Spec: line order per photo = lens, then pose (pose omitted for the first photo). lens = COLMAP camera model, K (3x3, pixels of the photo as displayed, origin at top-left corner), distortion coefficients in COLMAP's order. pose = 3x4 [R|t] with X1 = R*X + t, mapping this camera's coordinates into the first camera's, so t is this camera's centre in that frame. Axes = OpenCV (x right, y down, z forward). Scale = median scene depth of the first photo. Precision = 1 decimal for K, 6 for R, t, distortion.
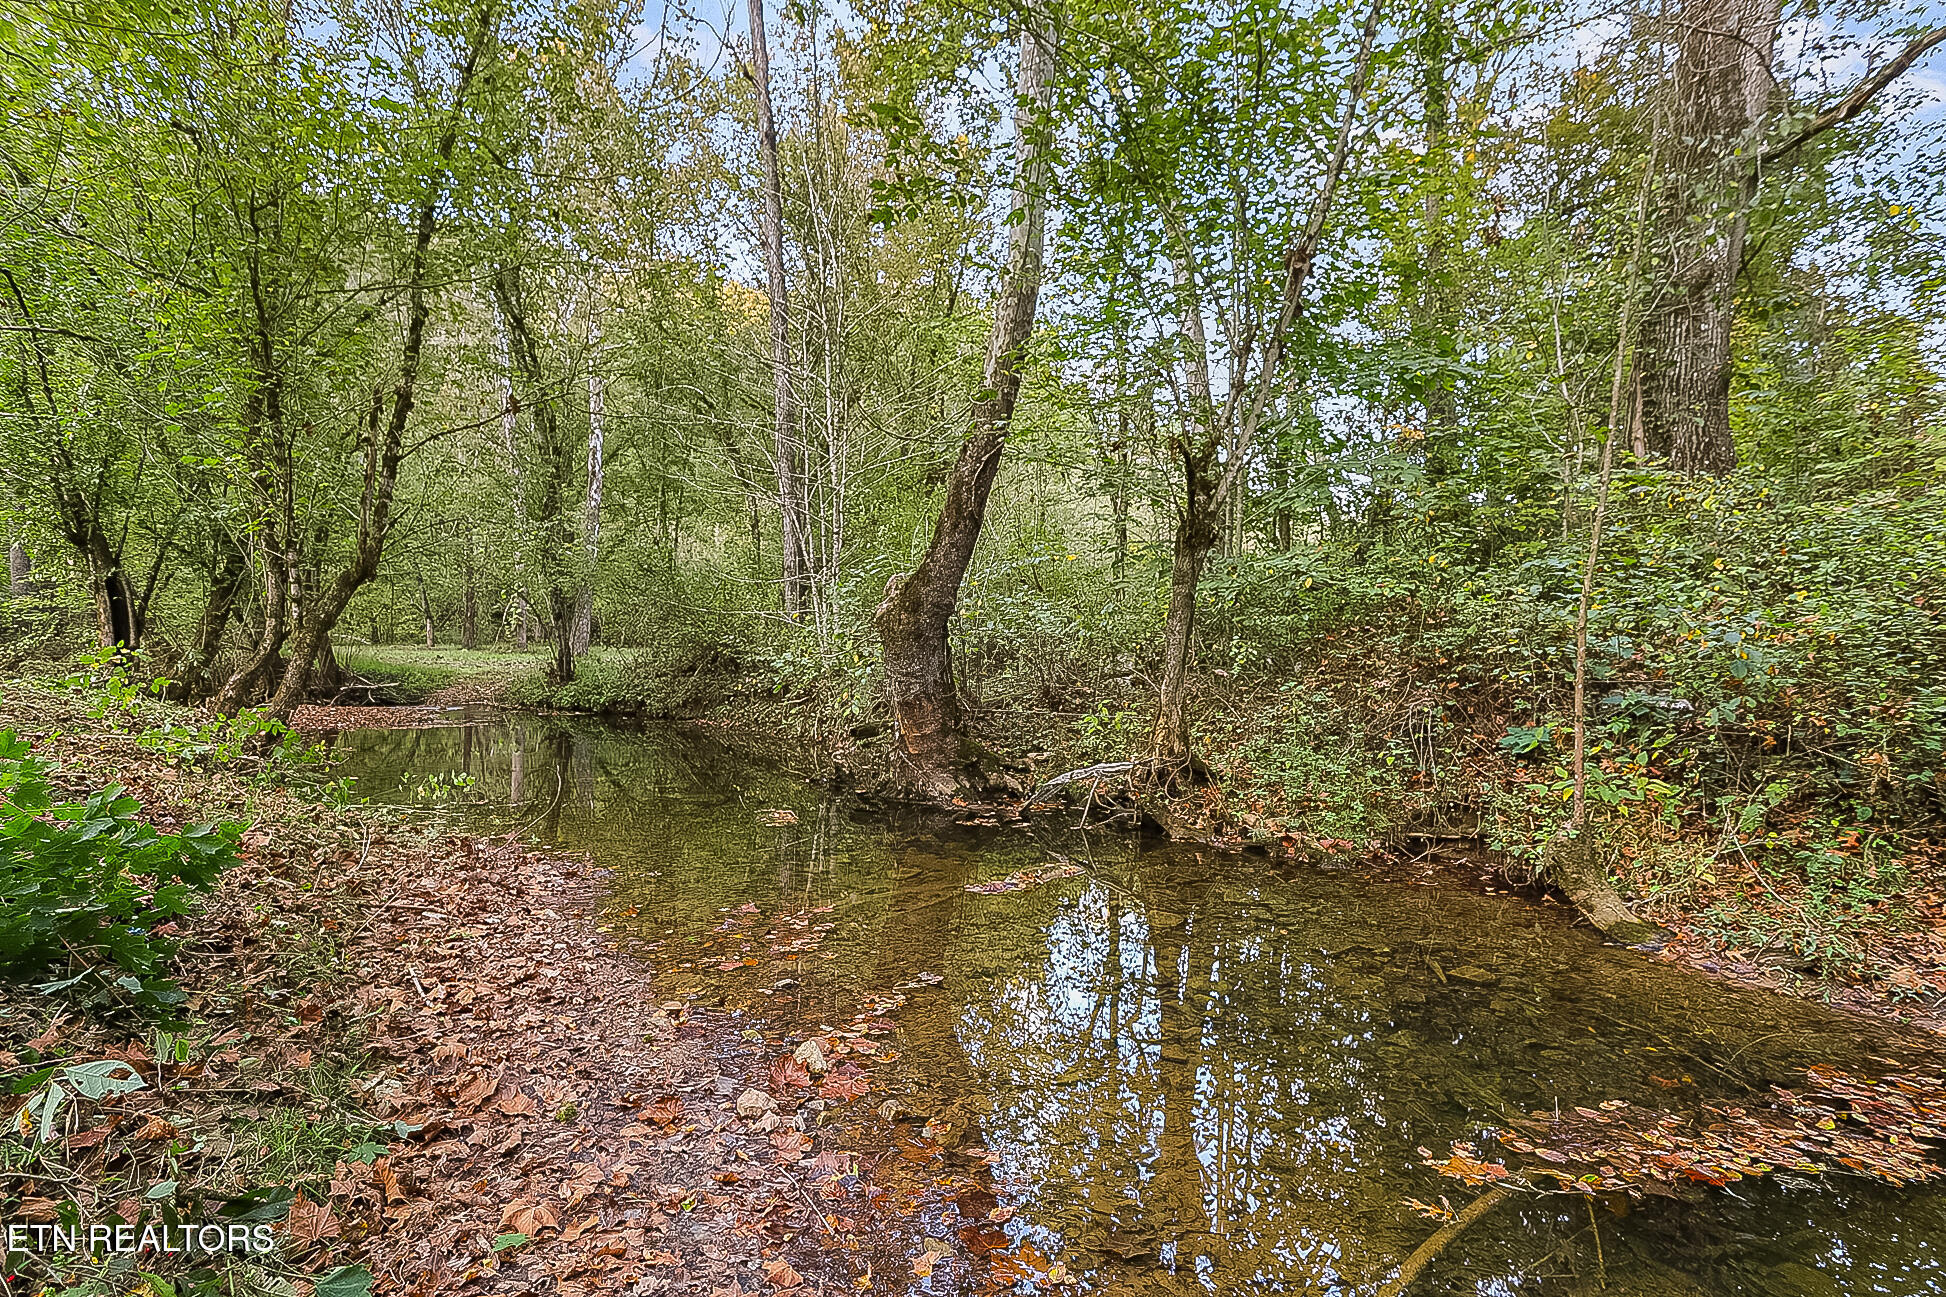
lens RADIAL K [[958.4, 0, 981.5], [0, 958.4, 640.8], [0, 0, 1]] dist [-0.000792, -0.000175]
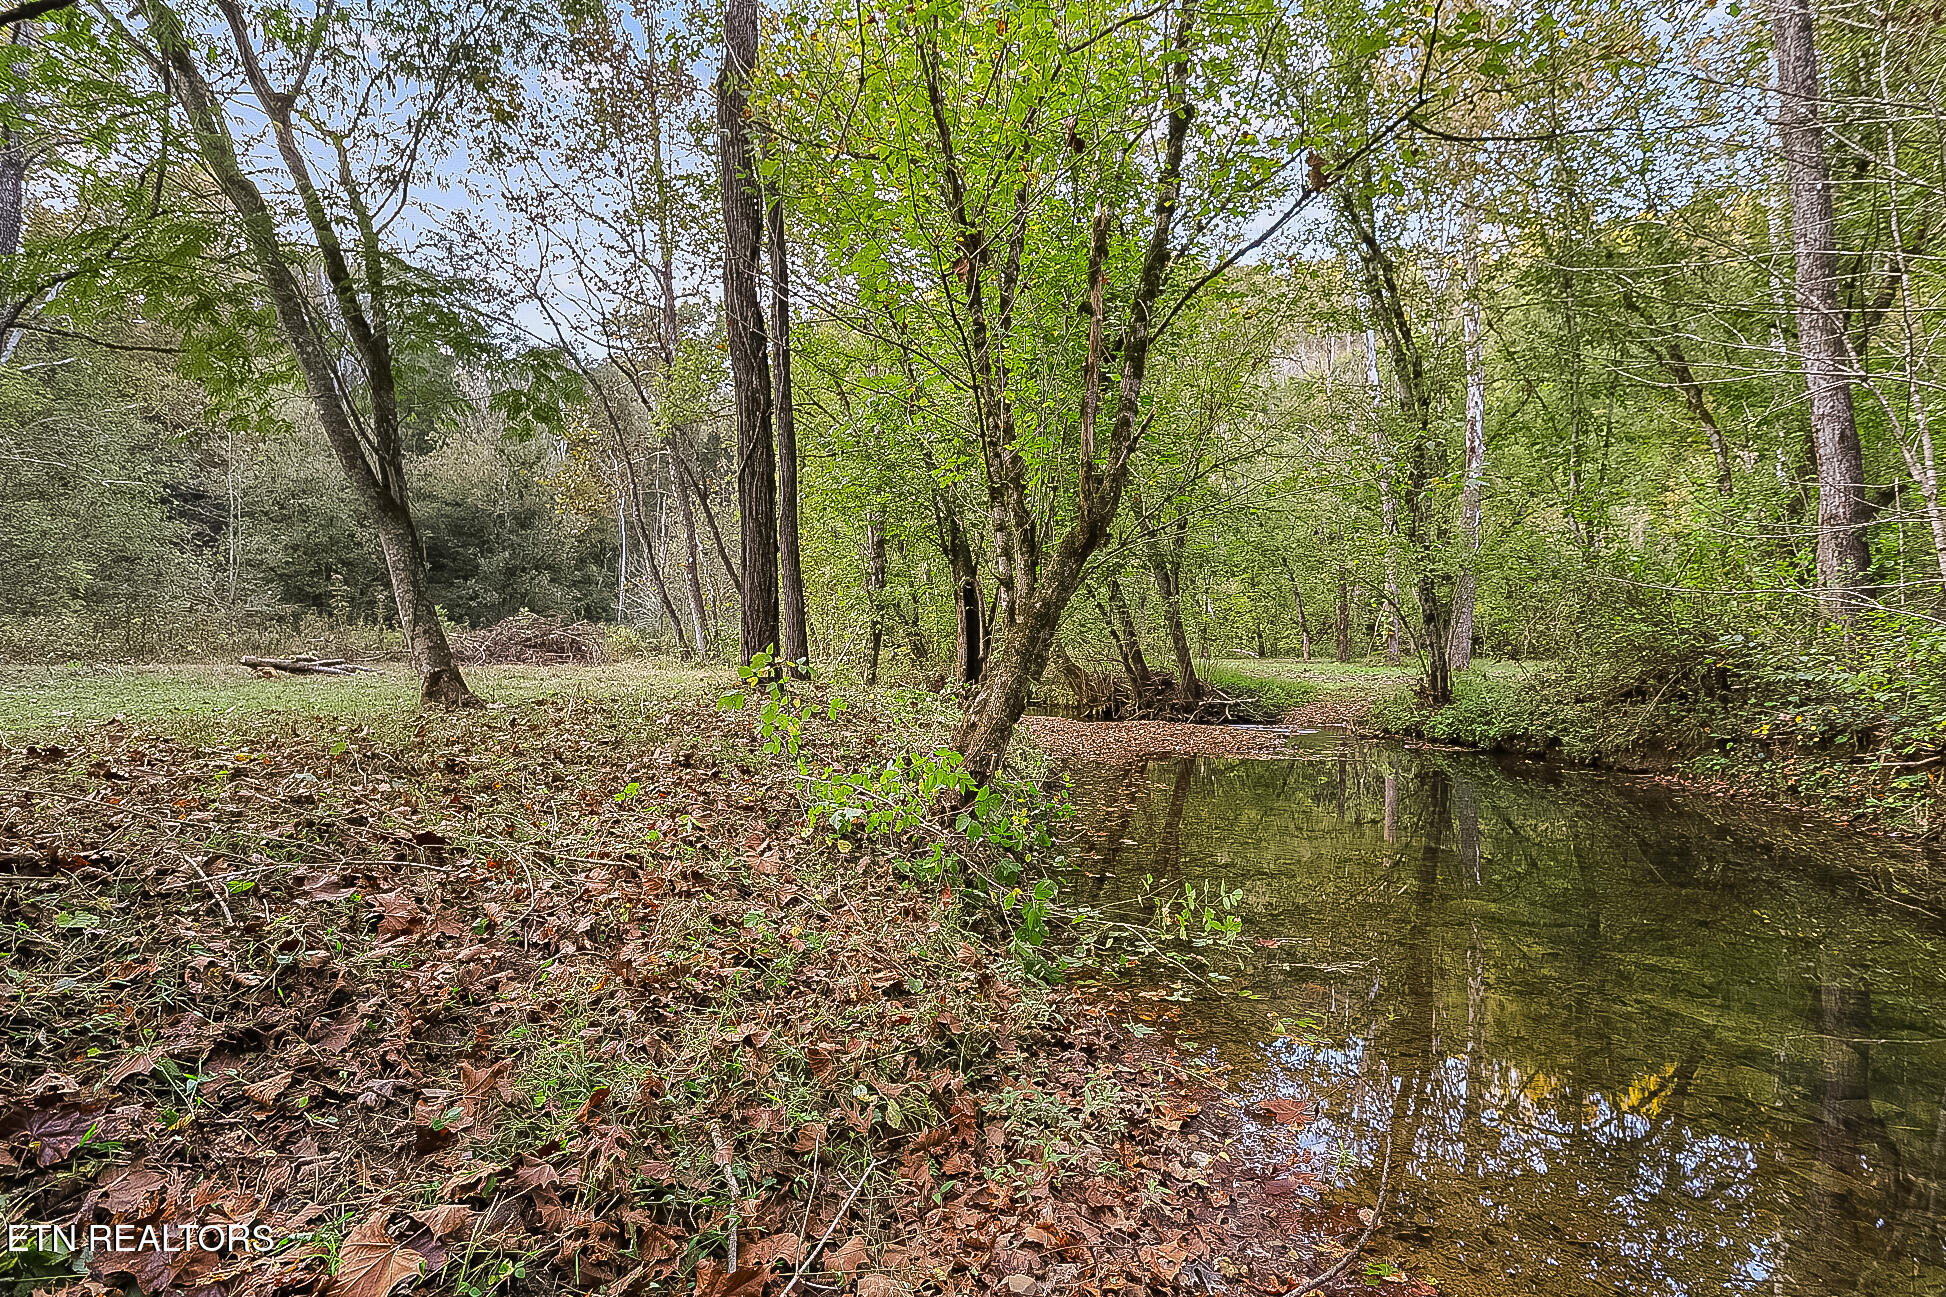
lens RADIAL K [[958.4, 0, 981.4], [0, 958.4, 640.8], [0, 0, 1]] dist [-0.000792, -0.000175]
pose [[0.653030, -0.017878, -0.757121, -0.098302], [0.006883, 0.999820, -0.017672, 0.003442], [0.757301, 0.006329, 0.653035, 0.234559]]
